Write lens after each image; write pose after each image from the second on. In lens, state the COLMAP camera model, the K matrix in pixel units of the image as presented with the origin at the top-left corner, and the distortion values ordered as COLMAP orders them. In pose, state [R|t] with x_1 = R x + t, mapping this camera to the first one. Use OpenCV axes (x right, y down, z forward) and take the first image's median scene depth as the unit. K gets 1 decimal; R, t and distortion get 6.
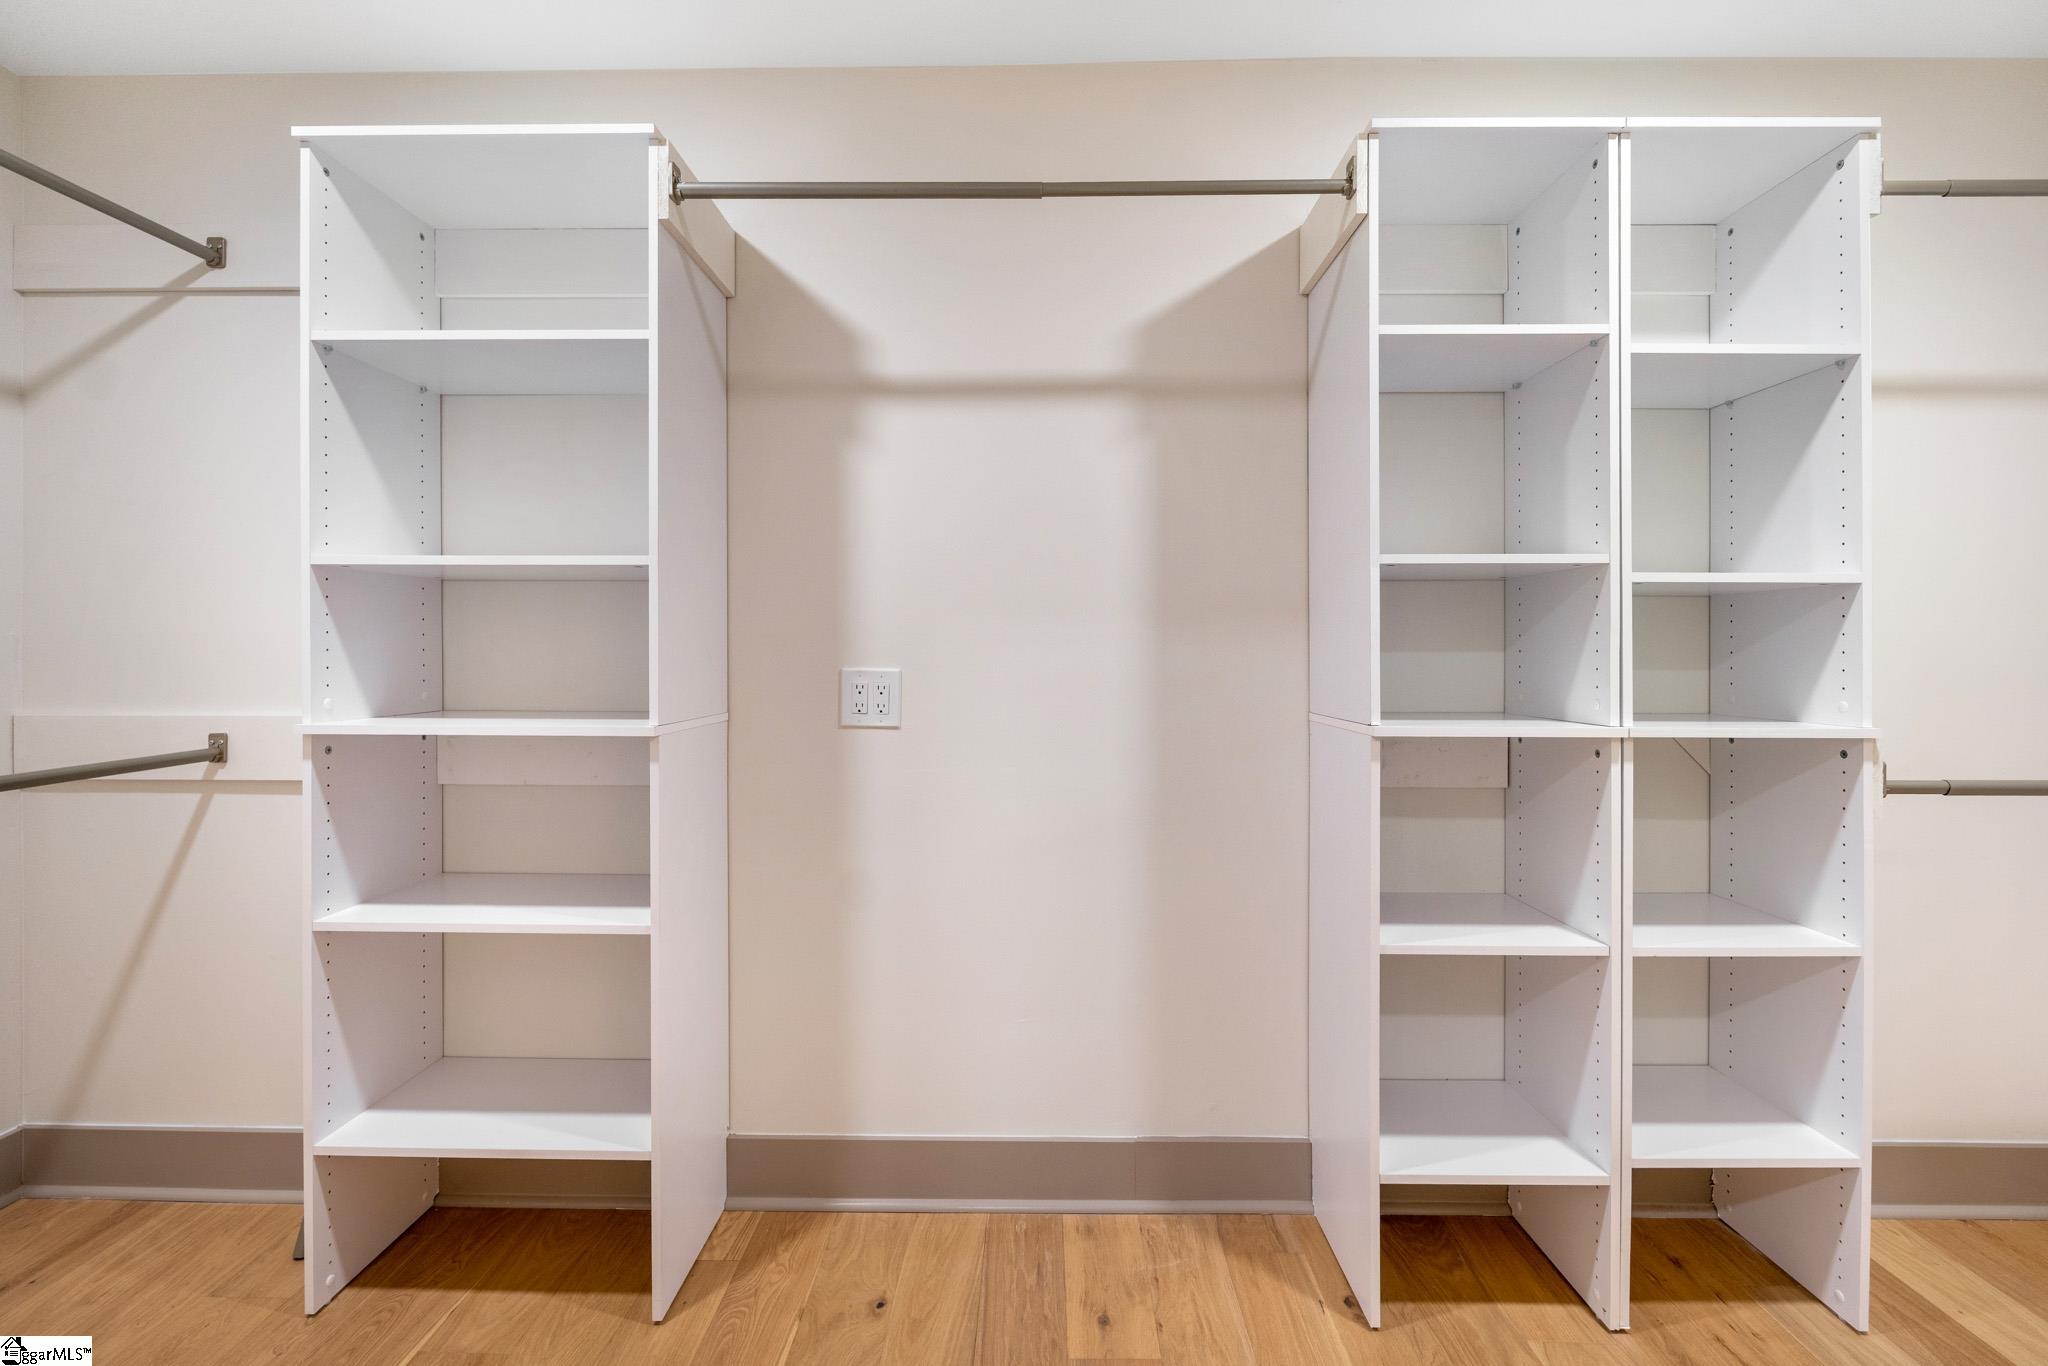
lens RADIAL K [[913.2, 0, 1025.2], [0, 913.2, 672.1], [0, 0, 1]] dist [0.000434, 0.000041]
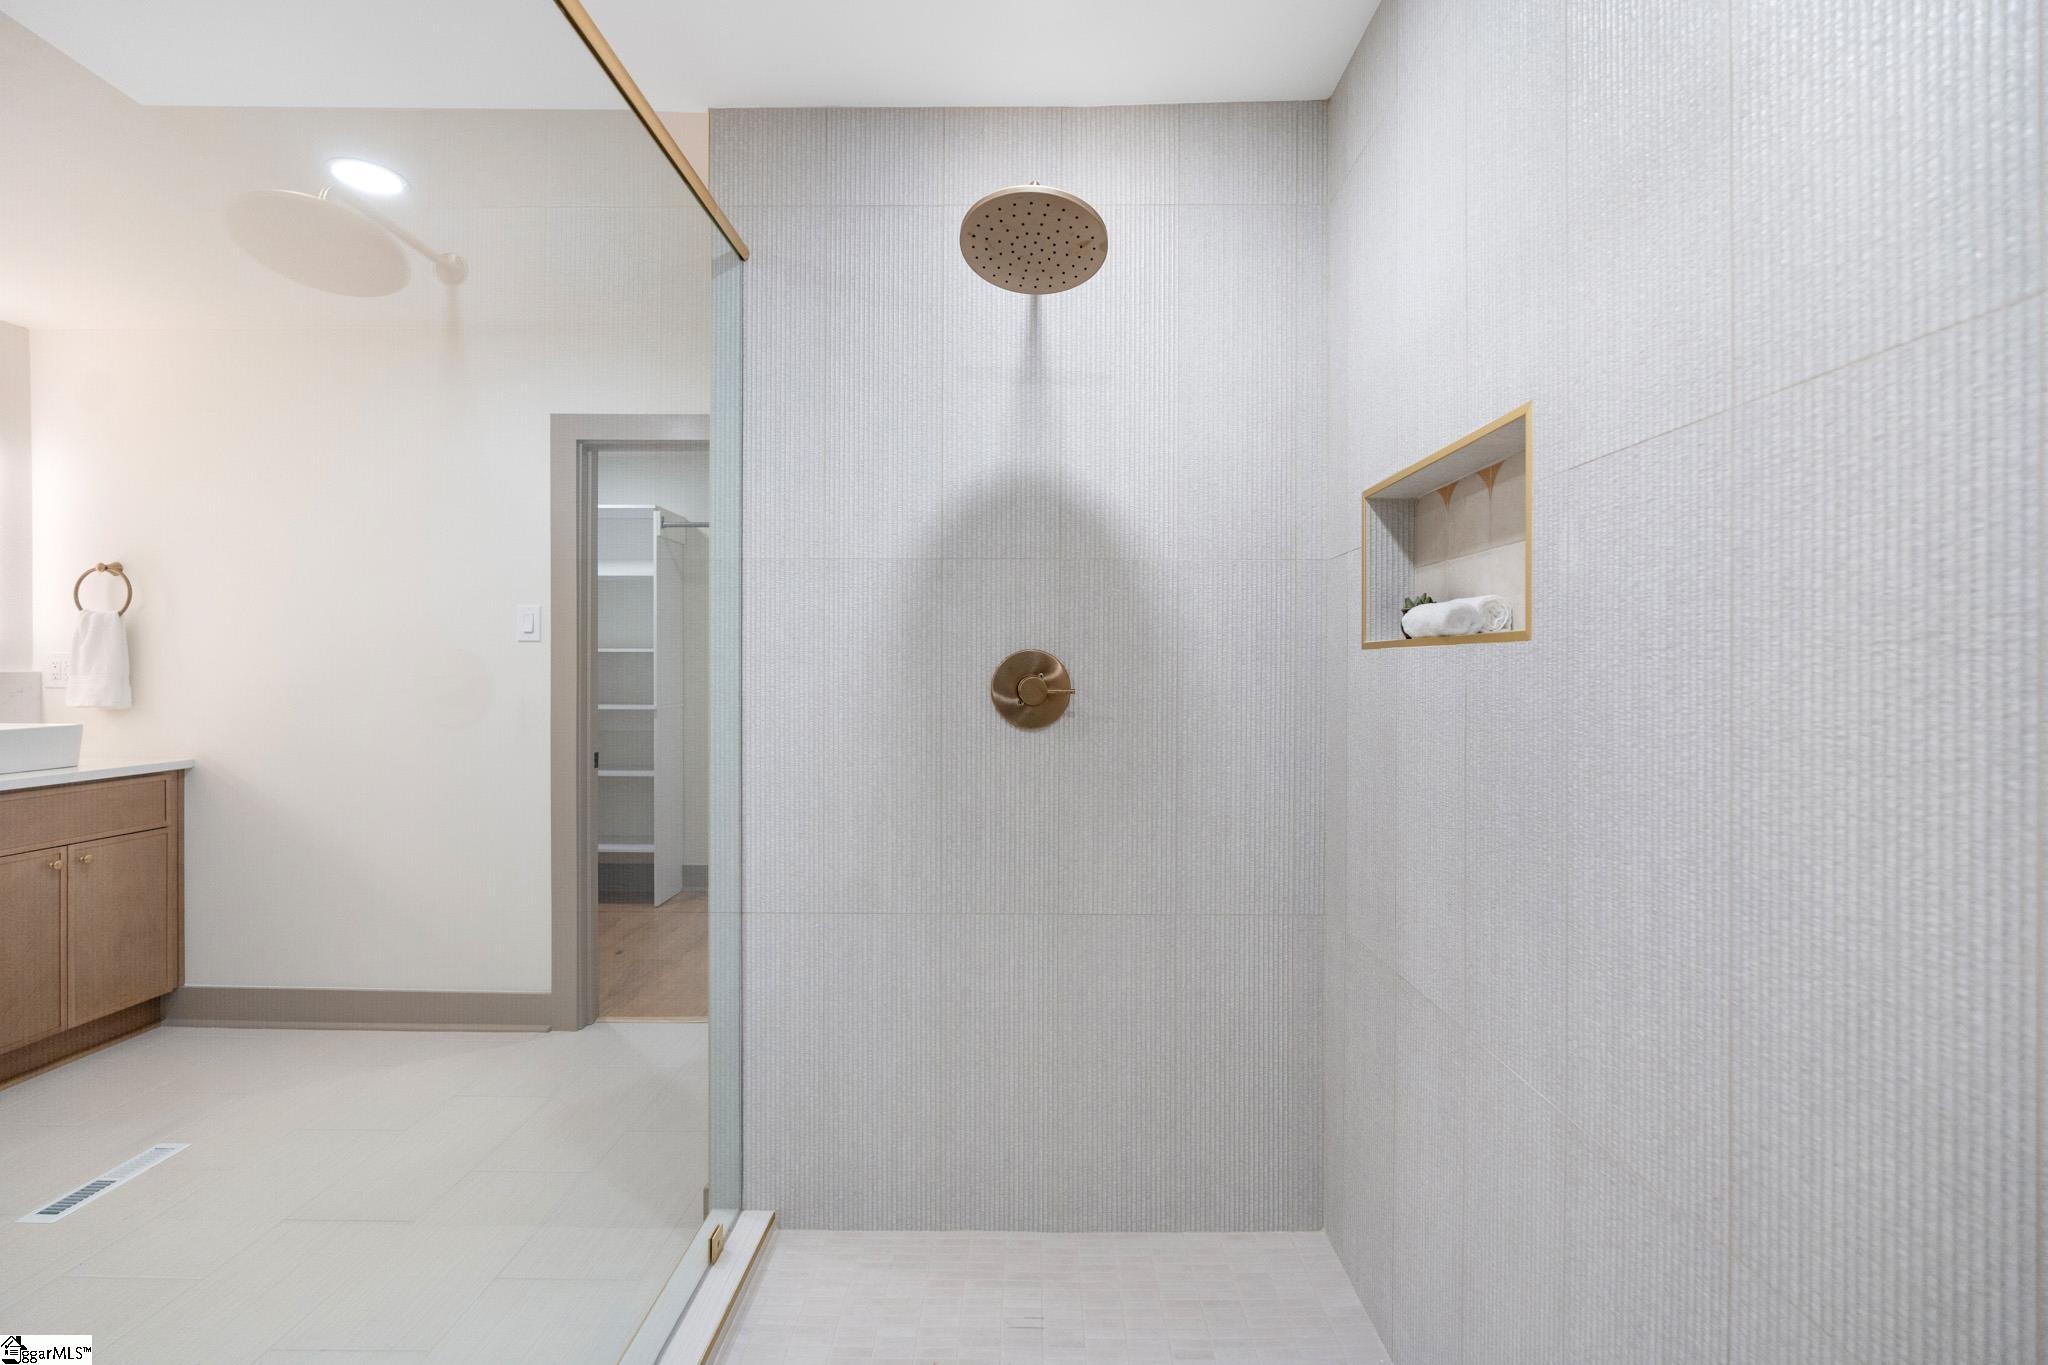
lens RADIAL K [[913.2, 0, 1022.6], [0, 913.2, 680.4], [0, 0, 1]] dist [0.000434, 0.000041]
pose [[0.999999, -0.001100, -0.000979, 0.789900], [0.001095, 0.999988, -0.004697, -0.010143], [0.000984, 0.004695, 0.999988, -1.967199]]
